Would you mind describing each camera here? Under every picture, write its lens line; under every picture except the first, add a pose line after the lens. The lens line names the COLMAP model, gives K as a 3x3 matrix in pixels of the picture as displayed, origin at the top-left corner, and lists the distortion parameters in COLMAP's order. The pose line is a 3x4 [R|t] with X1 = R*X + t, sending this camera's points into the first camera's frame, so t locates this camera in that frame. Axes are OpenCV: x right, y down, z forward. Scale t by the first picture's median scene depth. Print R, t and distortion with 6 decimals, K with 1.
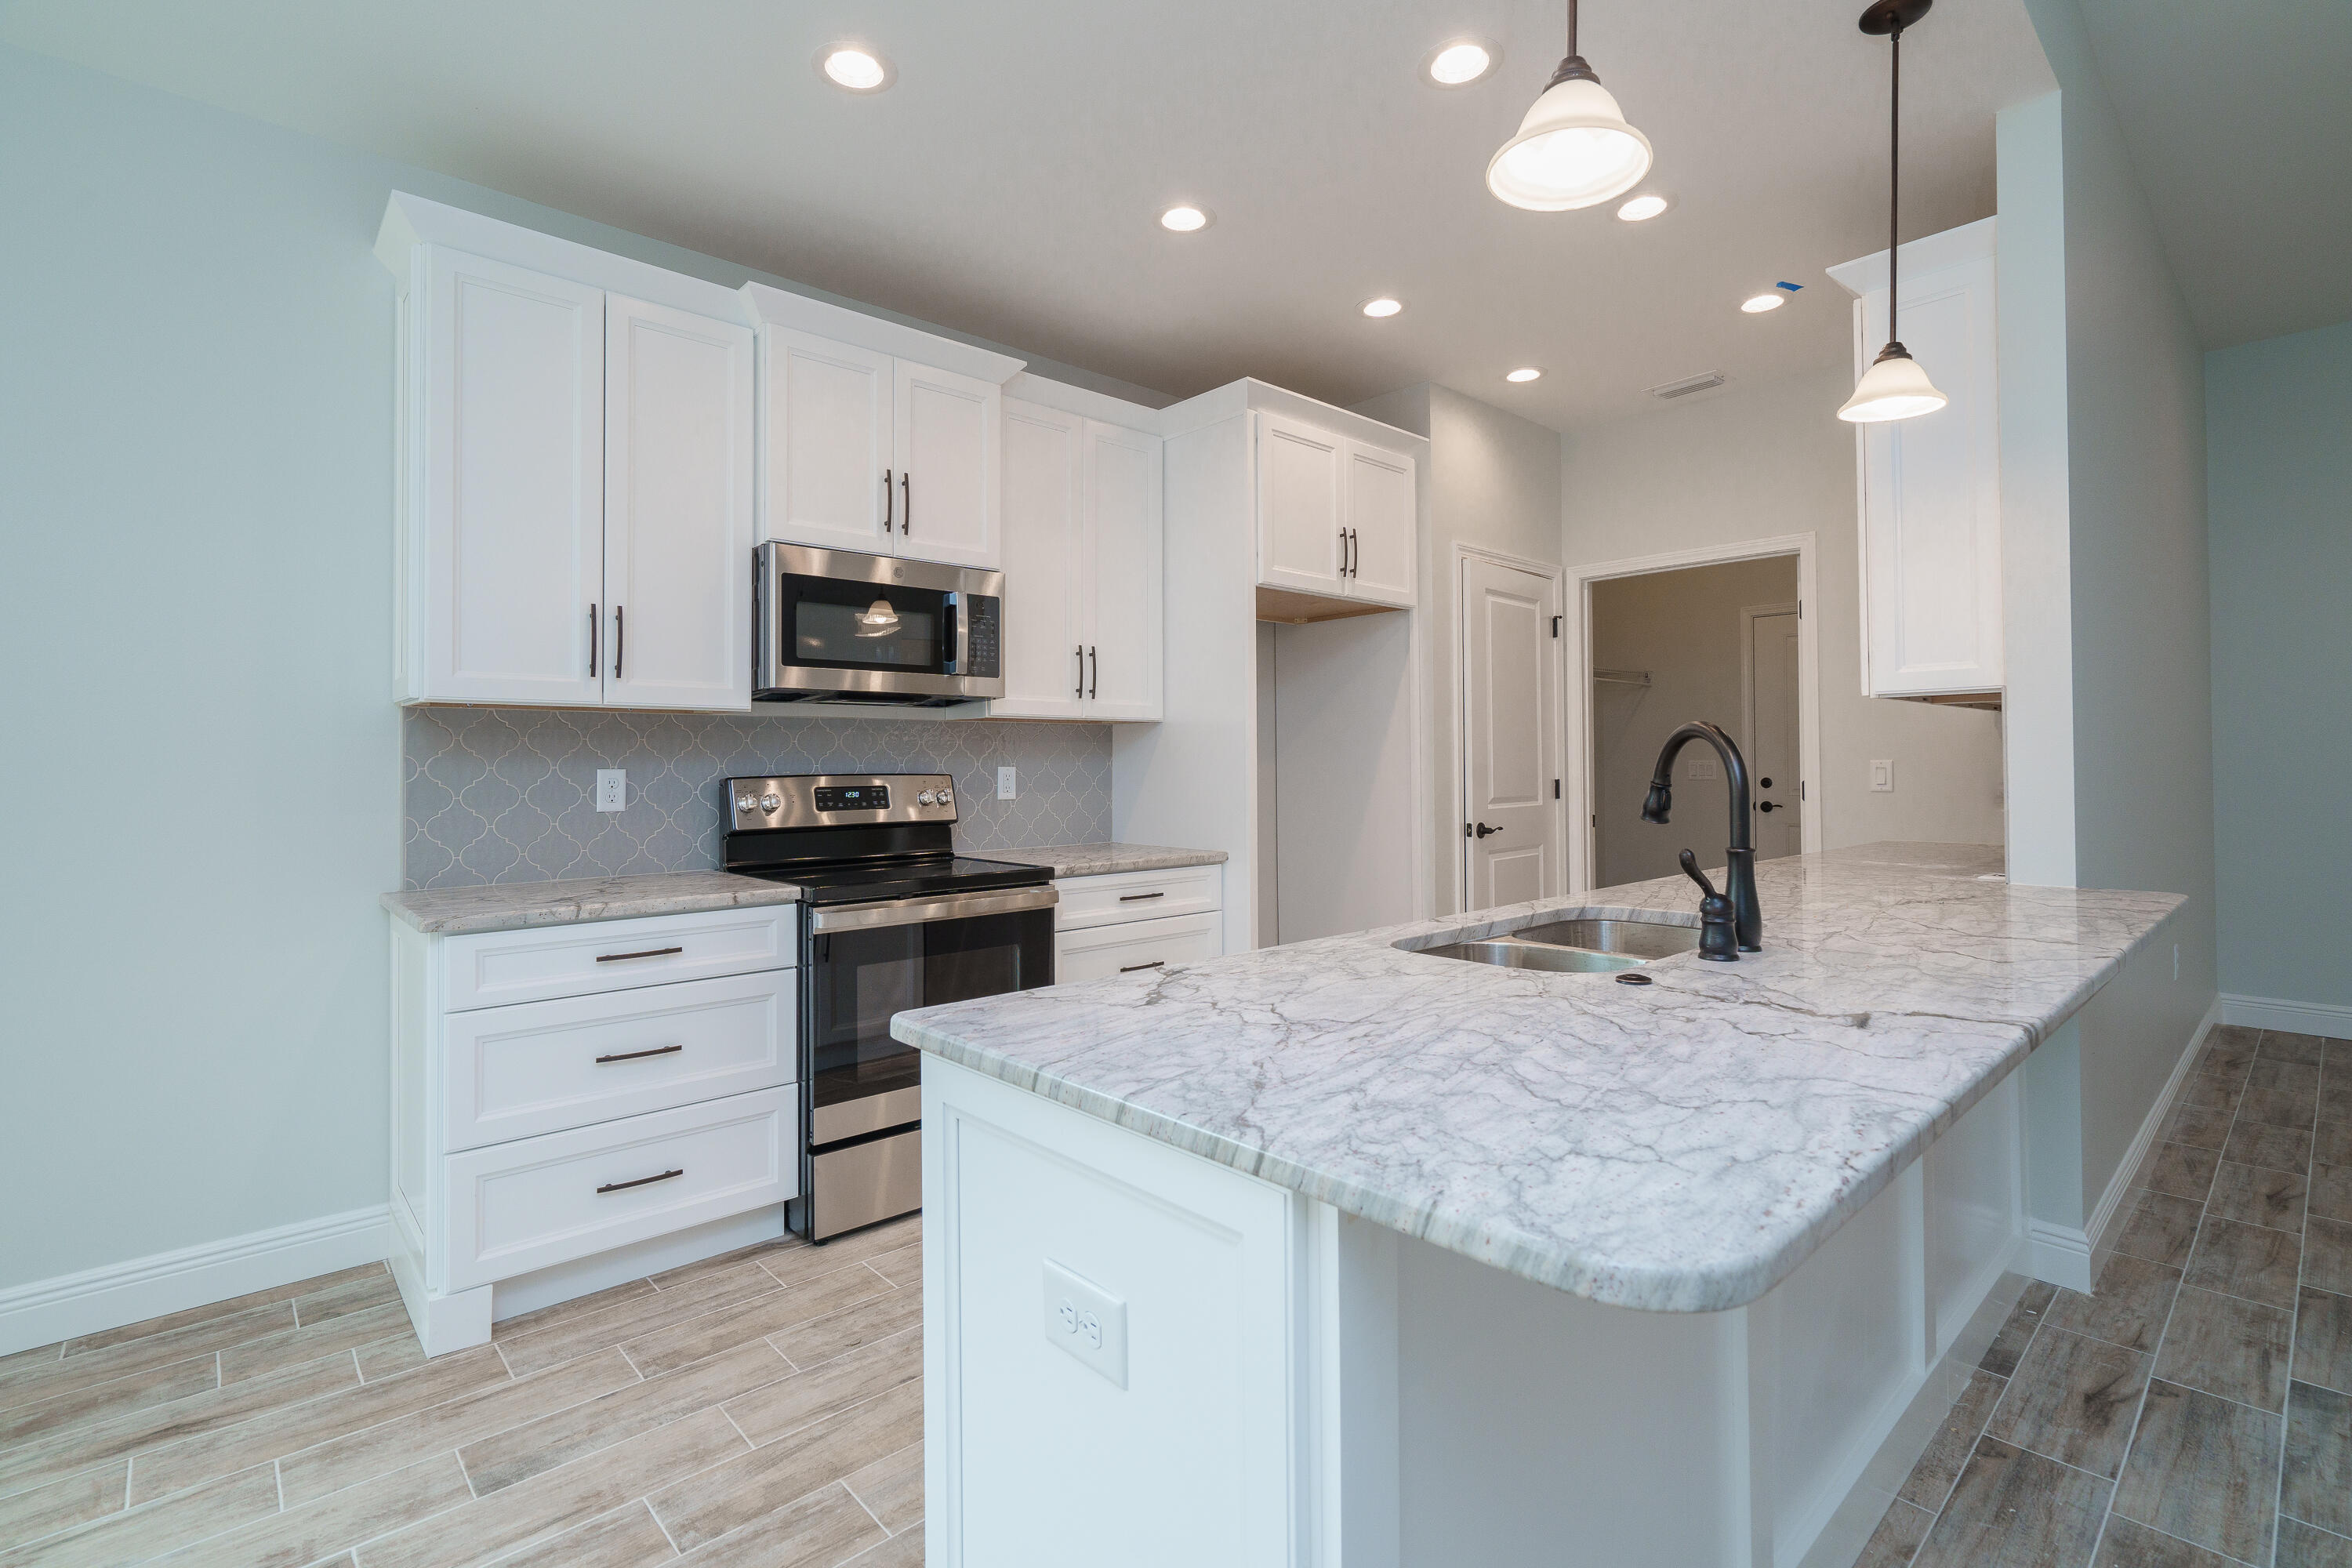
lens RADIAL K [[1076.5, 0, 1165.7], [0, 1076.5, 748.6], [0, 0, 1]] dist [-0.005142, 0.002119]
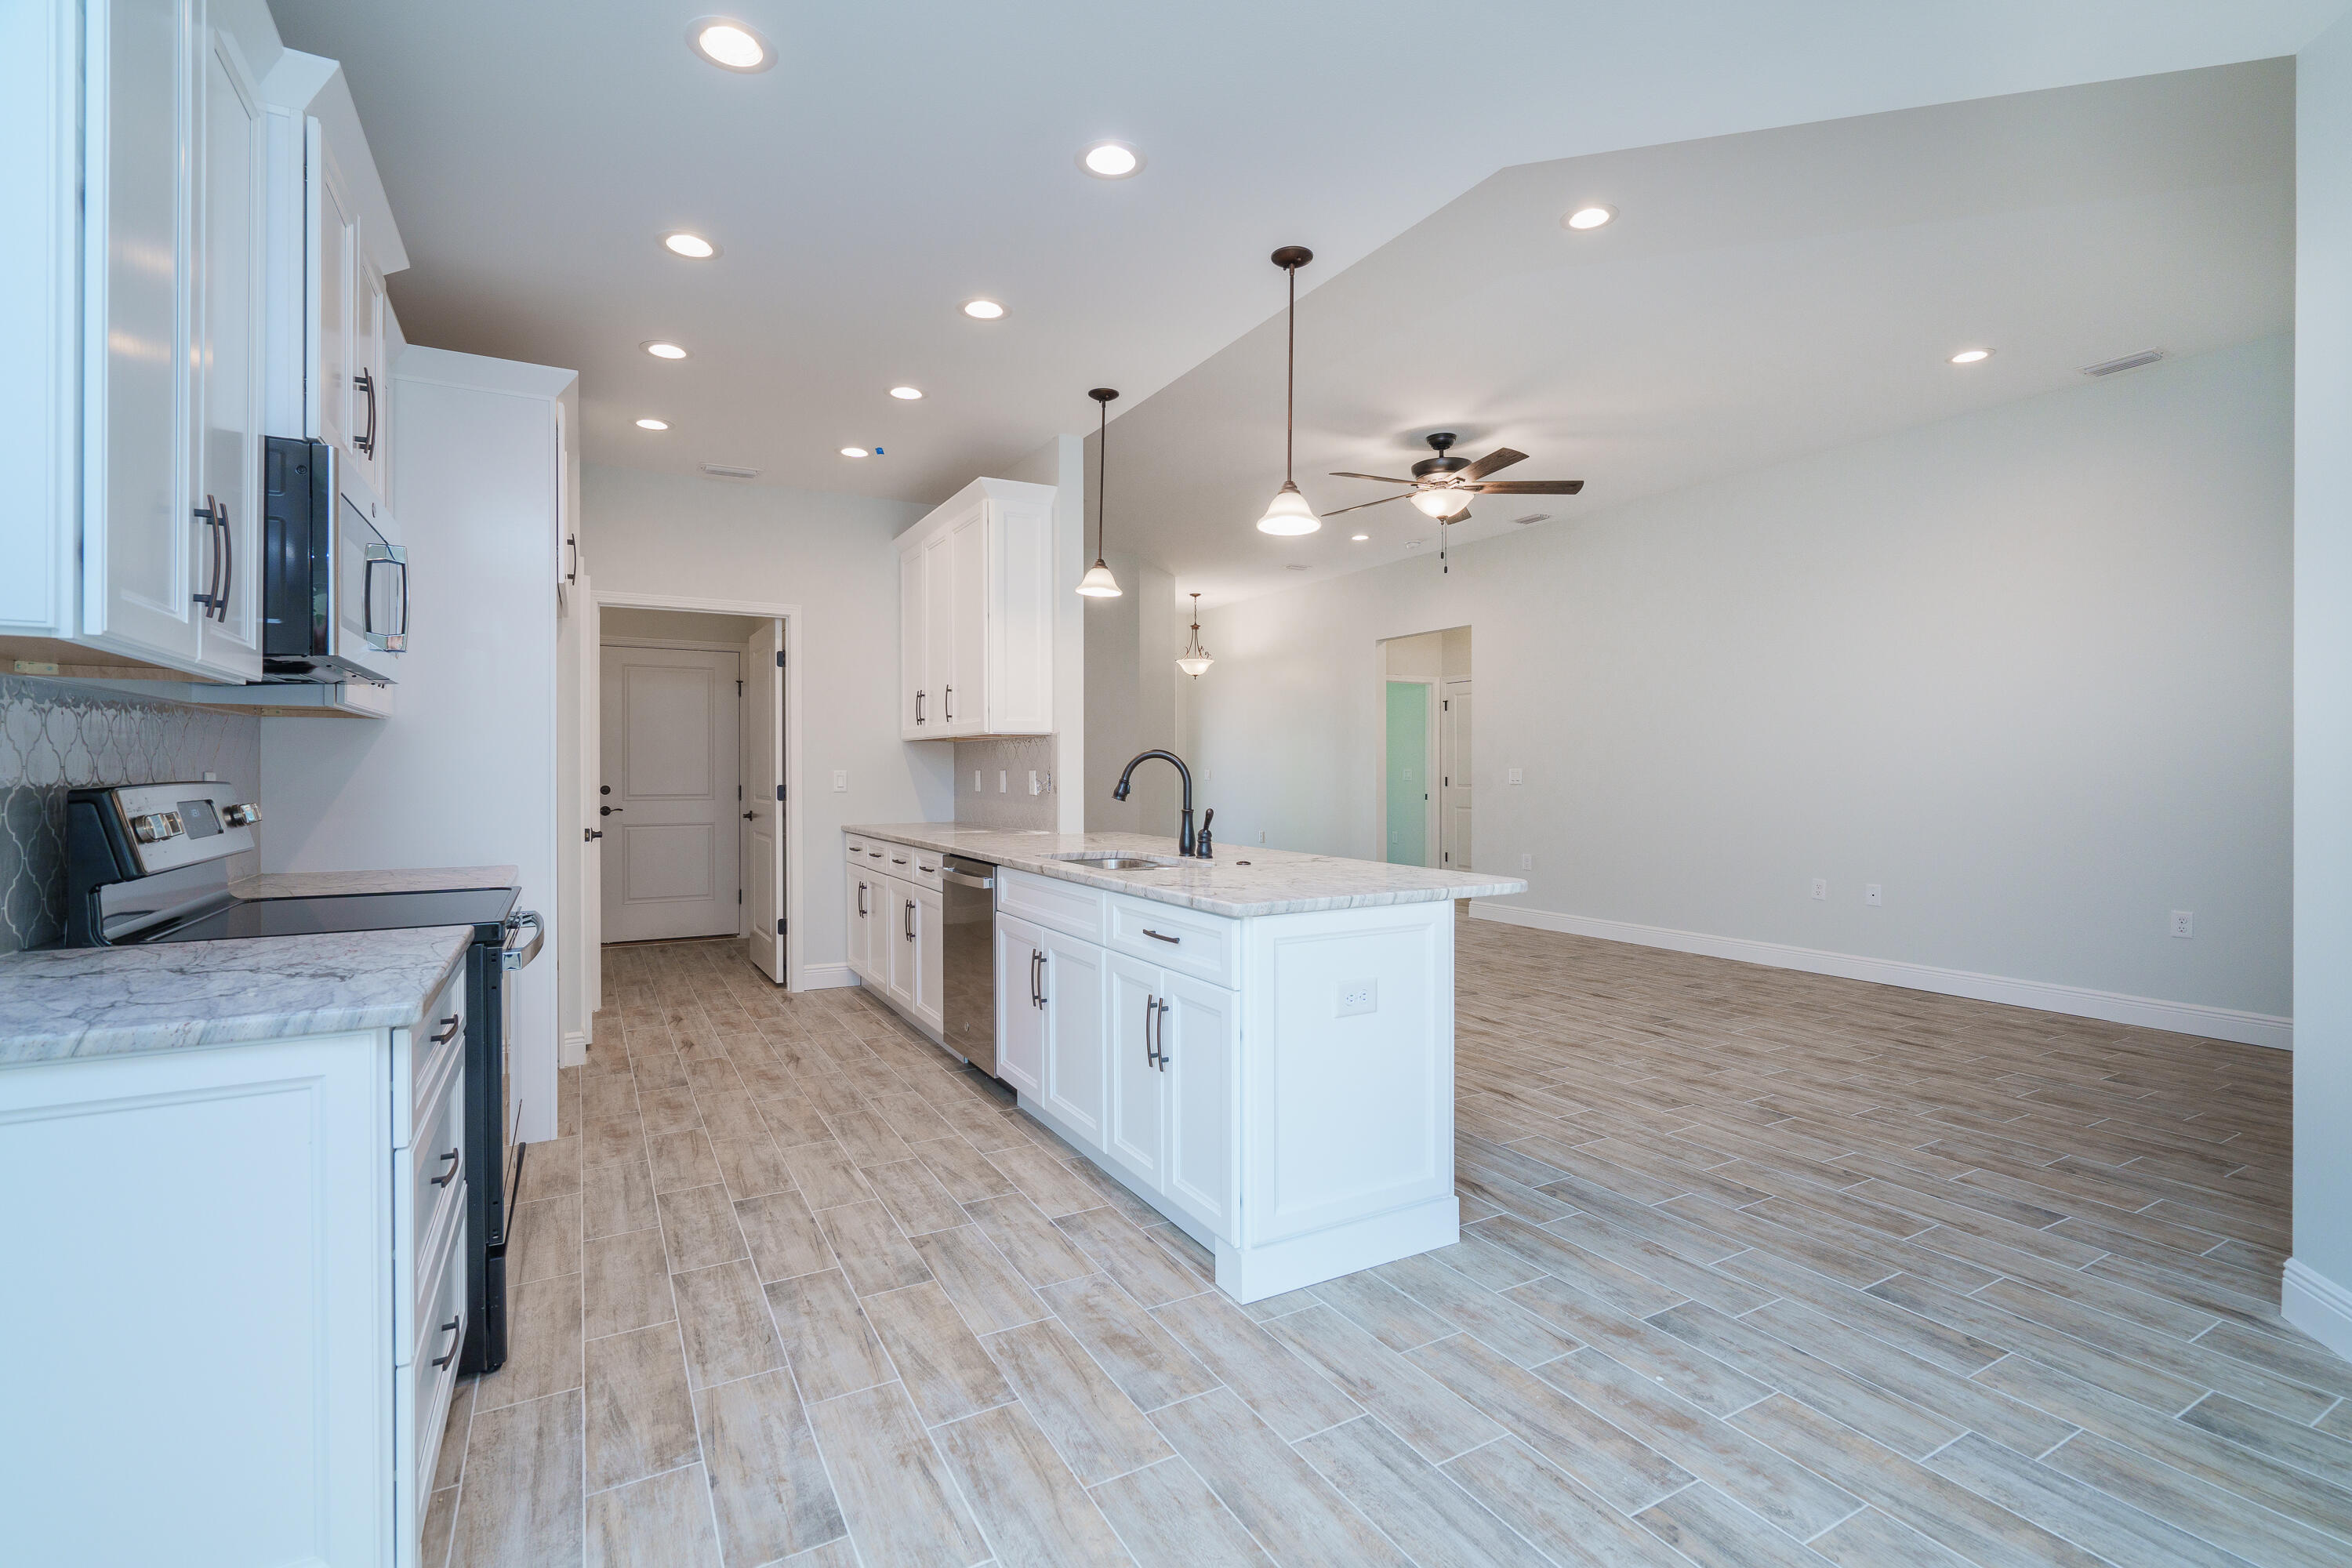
lens RADIAL K [[1076.5, 0, 1179.3], [0, 1076.5, 771.1], [0, 0, 1]] dist [-0.005142, 0.002119]
pose [[0.213458, 0.007030, 0.976927, -0.867926], [-0.016167, 0.999863, -0.003663, 0.011332], [-0.976818, -0.015012, 0.213543, 0.297702]]
